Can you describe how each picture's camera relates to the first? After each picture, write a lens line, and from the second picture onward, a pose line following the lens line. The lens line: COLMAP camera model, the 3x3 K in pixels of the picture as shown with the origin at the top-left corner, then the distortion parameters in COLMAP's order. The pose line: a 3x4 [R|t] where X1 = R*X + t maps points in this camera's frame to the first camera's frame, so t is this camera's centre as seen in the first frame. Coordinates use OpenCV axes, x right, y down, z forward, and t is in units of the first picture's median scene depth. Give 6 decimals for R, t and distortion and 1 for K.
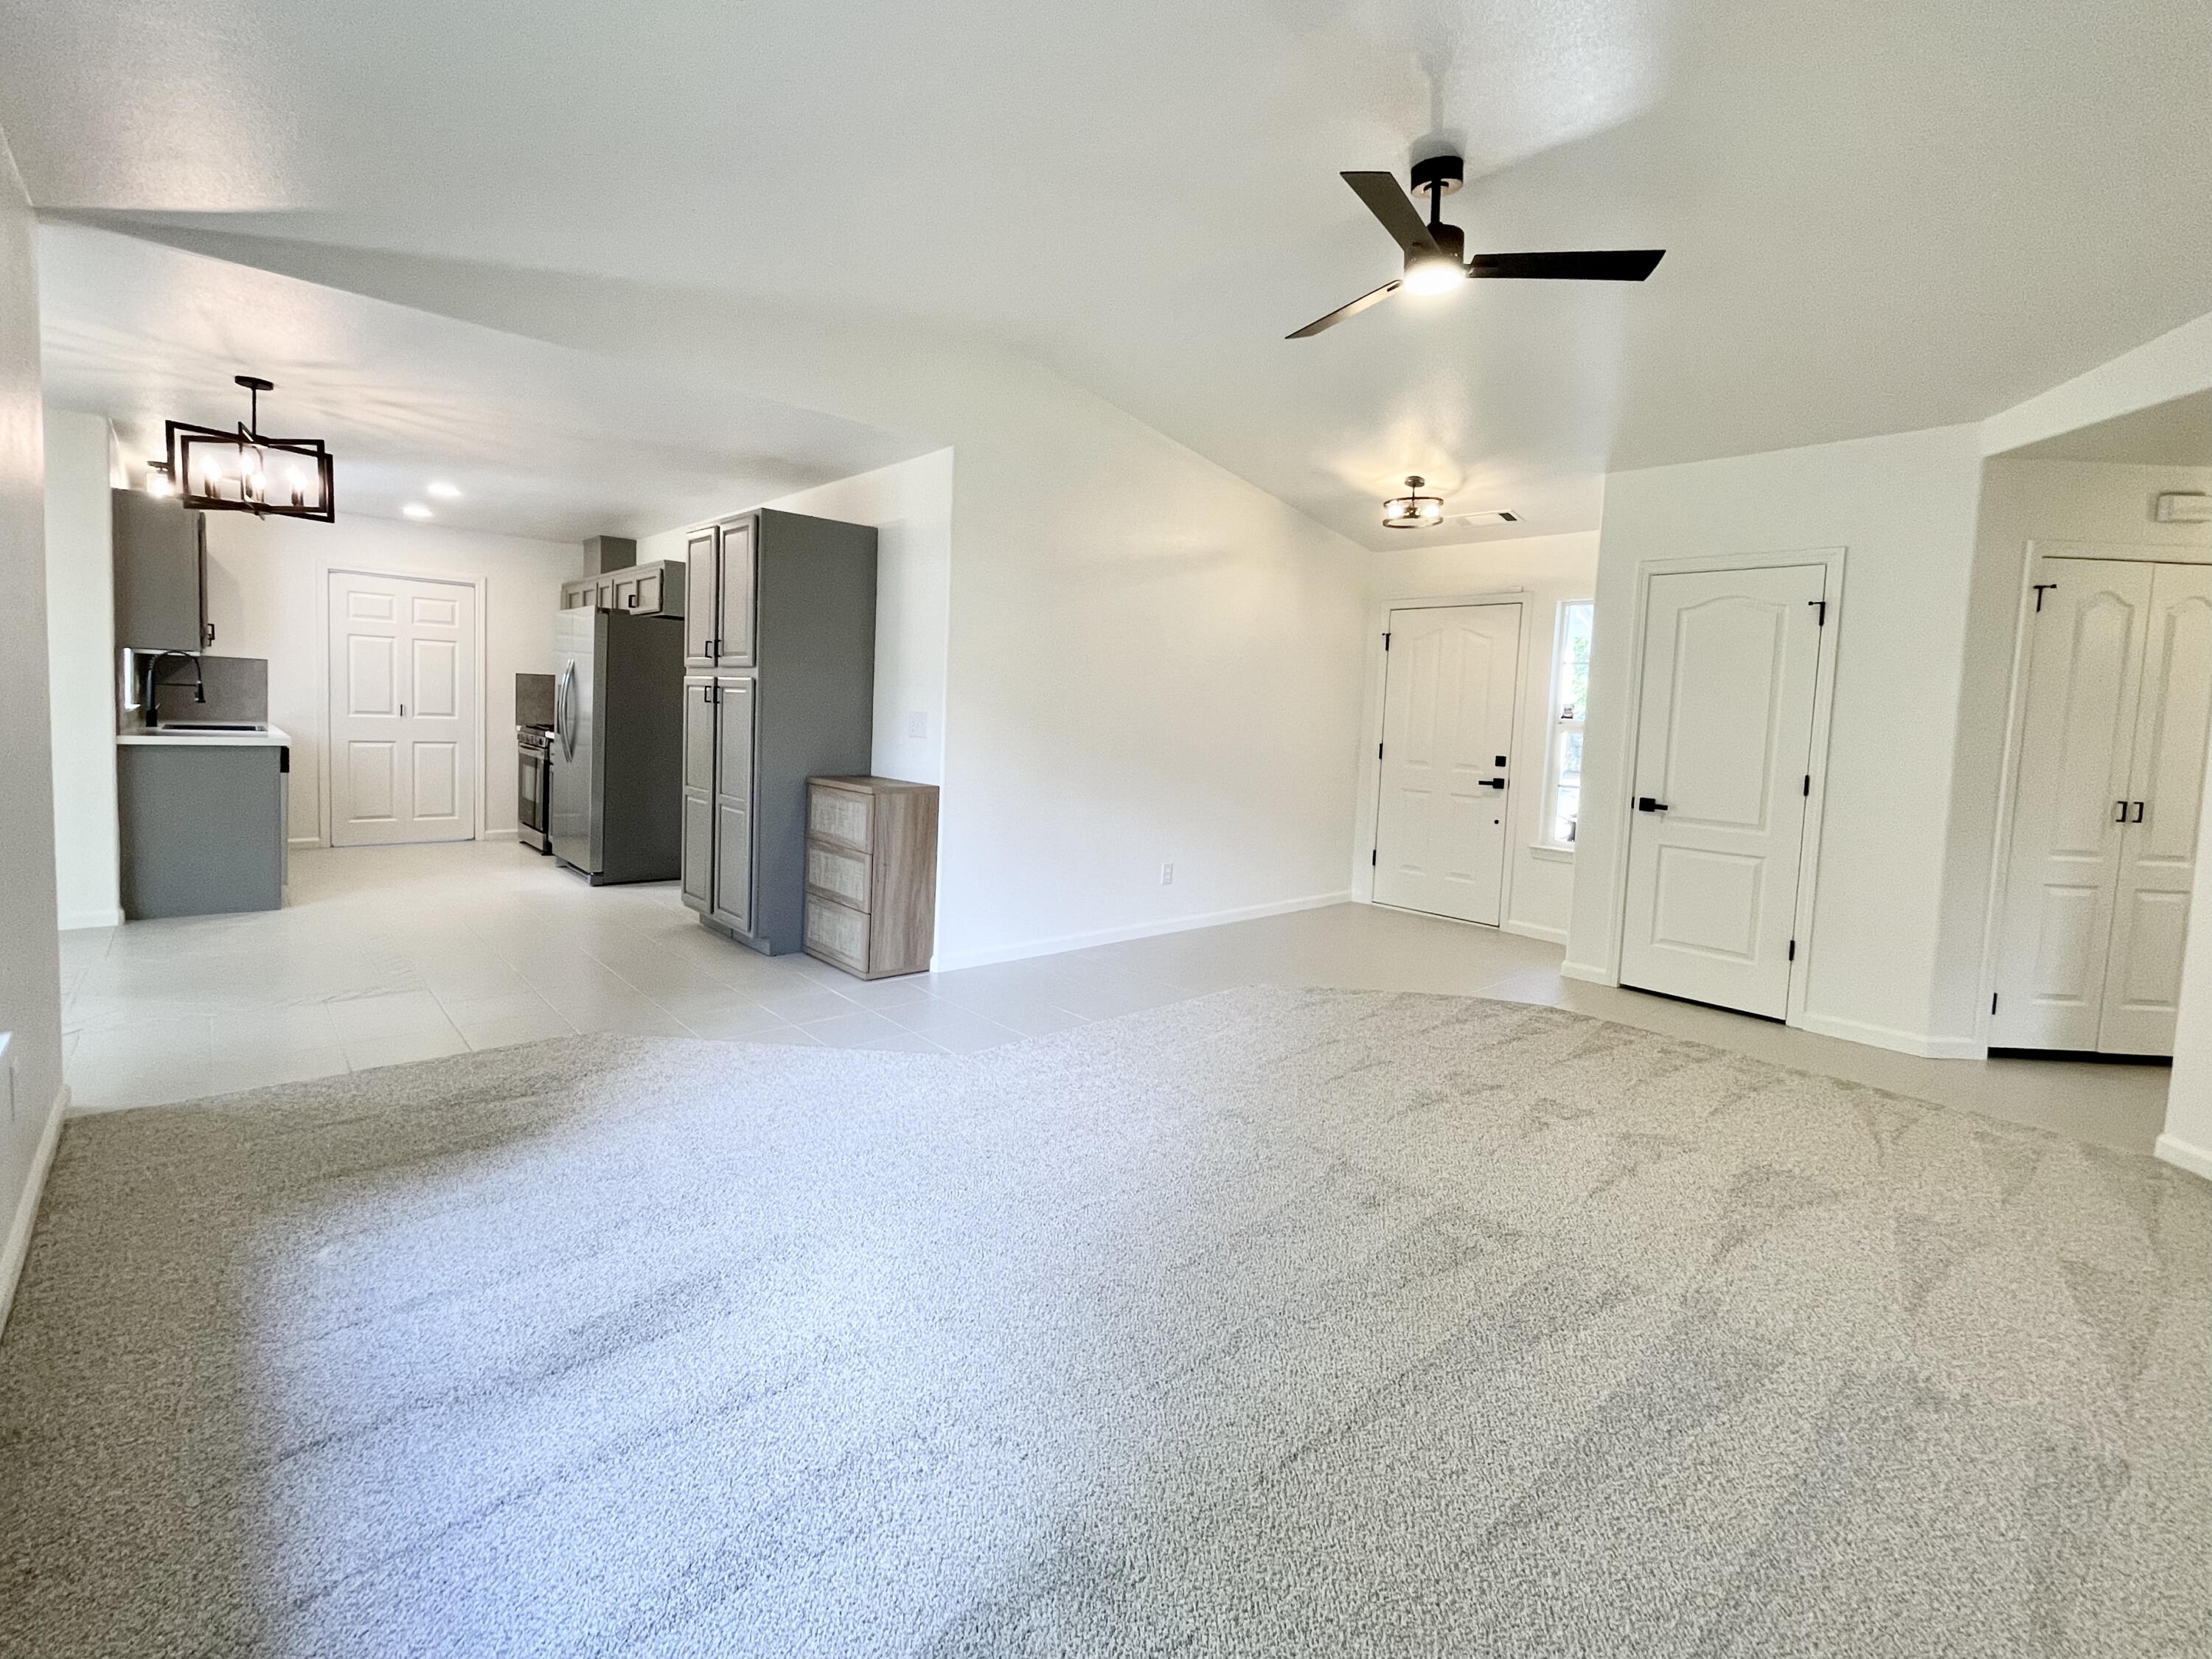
lens RADIAL K [[977.4, 0, 1098.5], [0, 977.4, 778.8], [0, 0, 1]] dist [-0.001367, -0.000027]
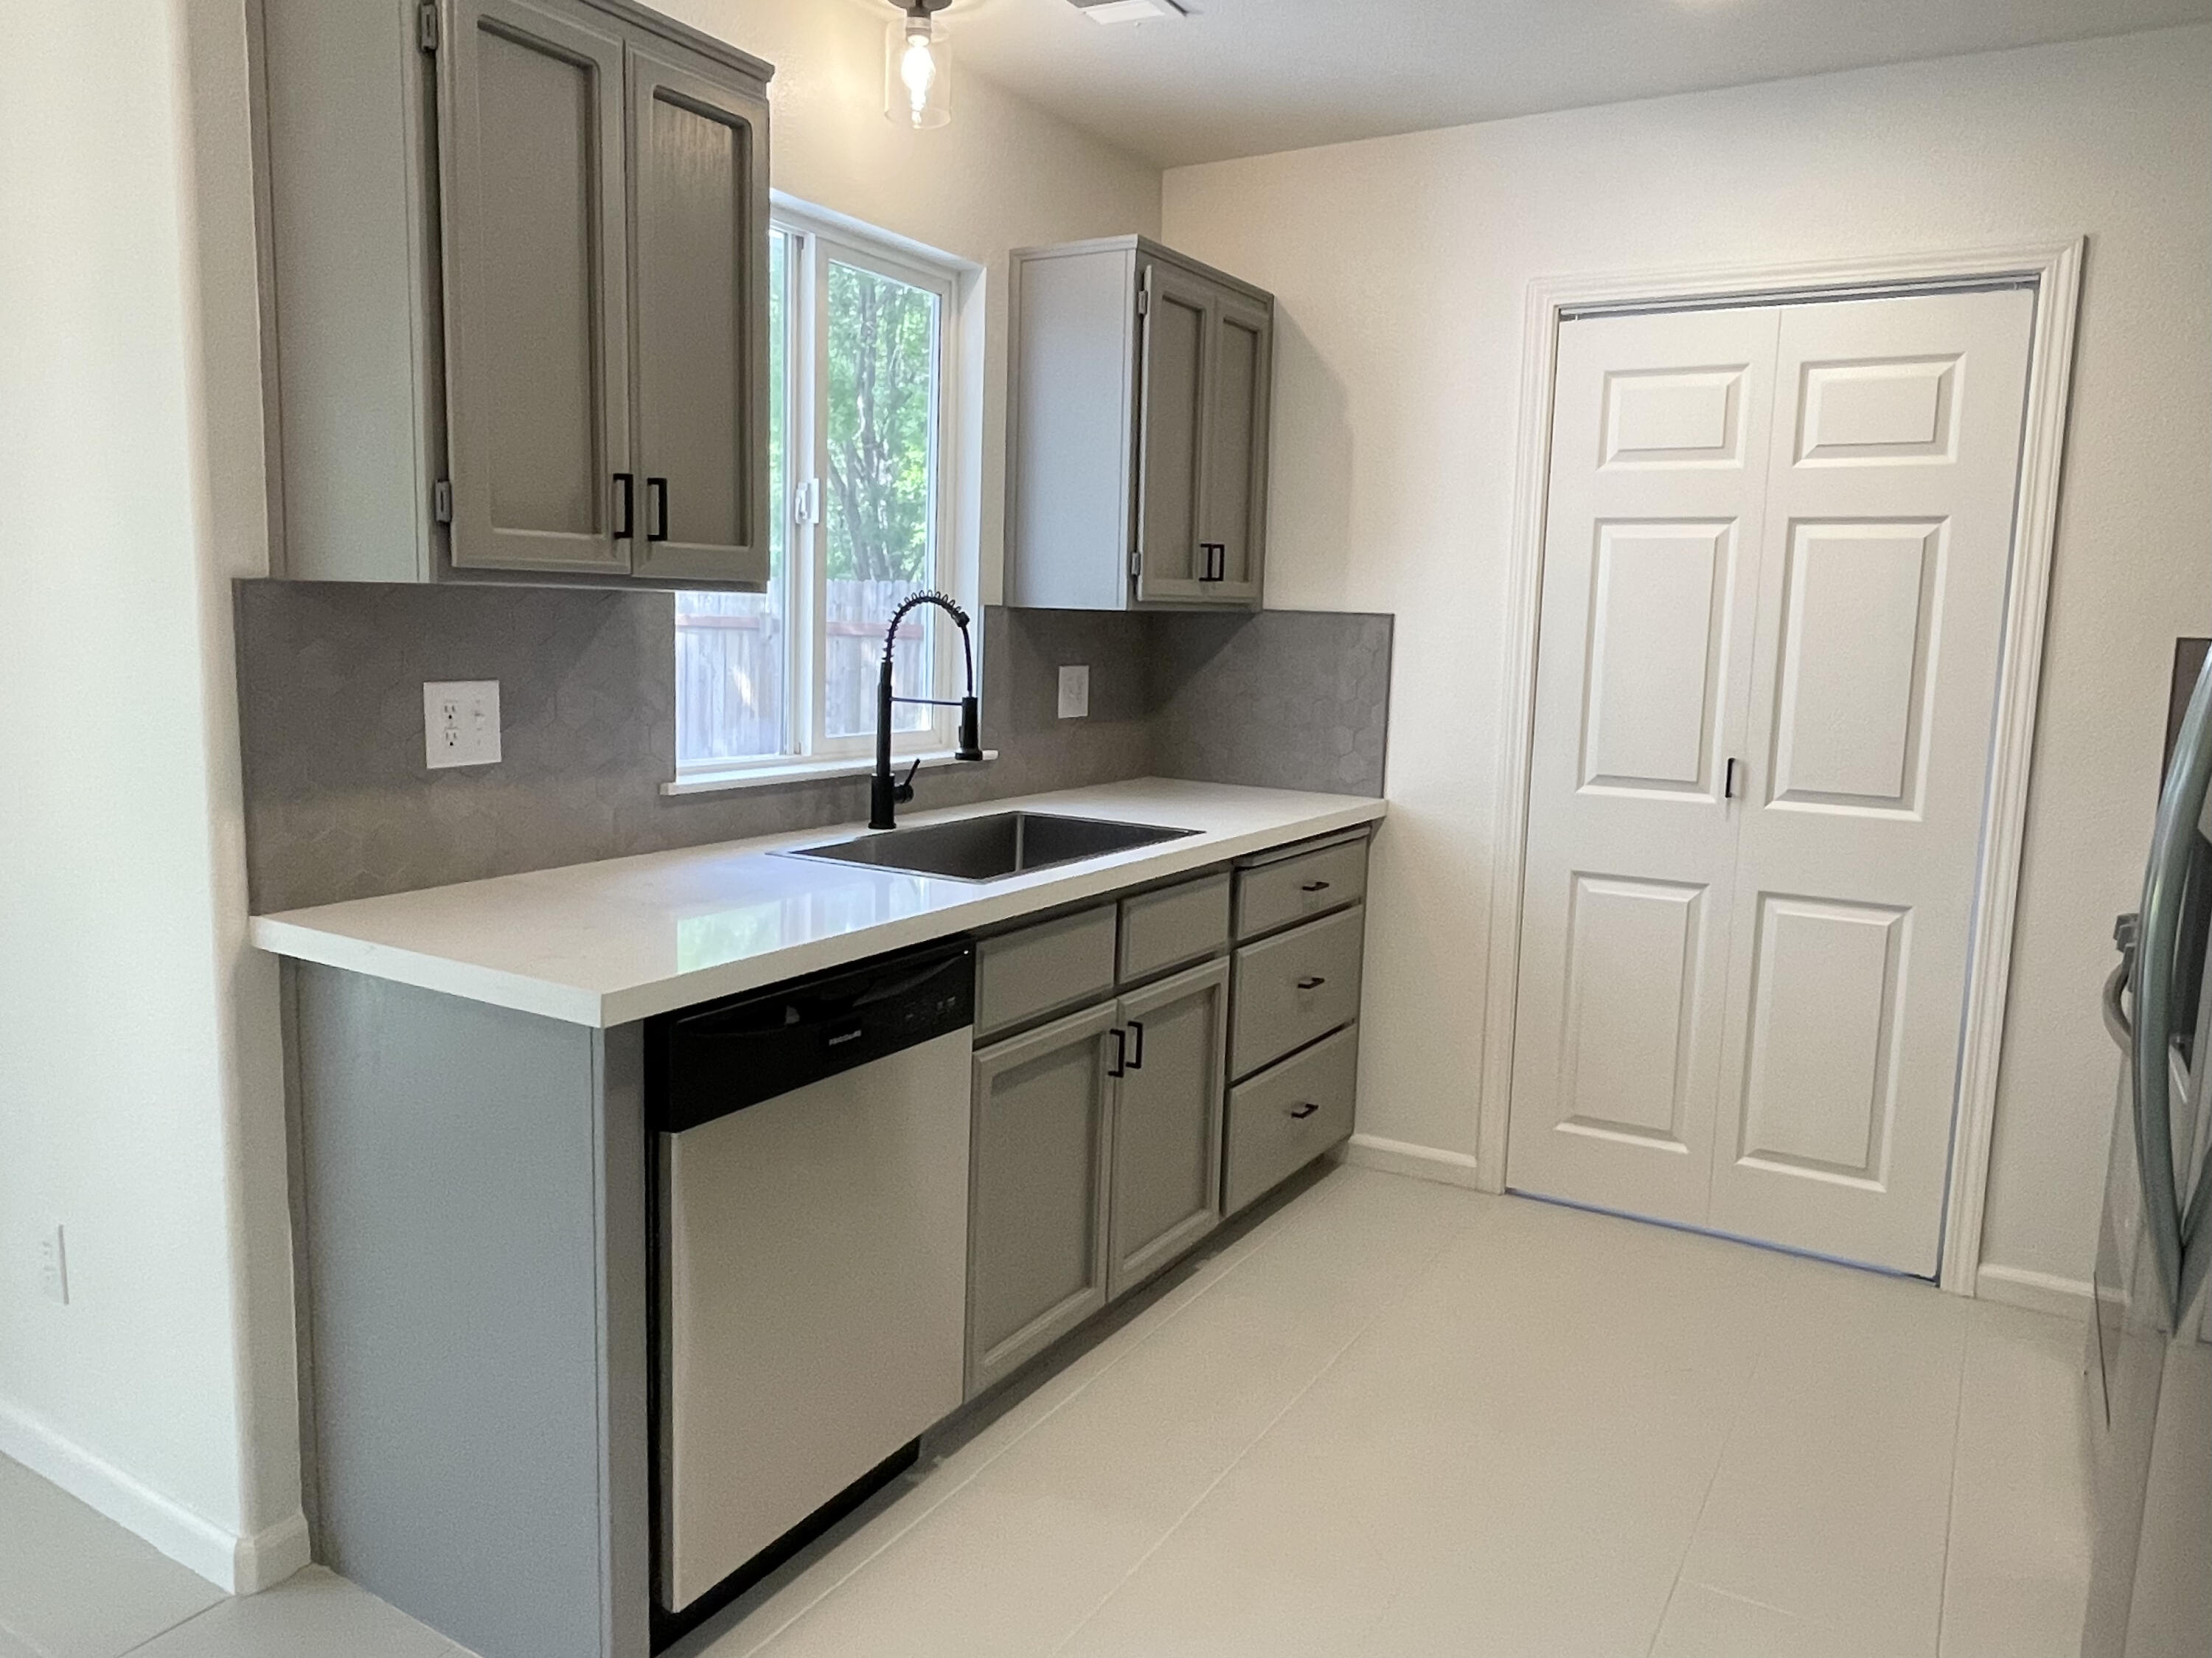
lens RADIAL K [[1569.2, 0, 1114.1], [0, 1569.2, 818.7], [0, 0, 1]] dist [0.001782, 0.003699]
pose [[0.301238, 0.088922, -0.949394, -0.517764], [-0.080081, 0.994484, 0.067736, -0.115456], [0.950180, 0.055624, 0.306697, 1.064324]]
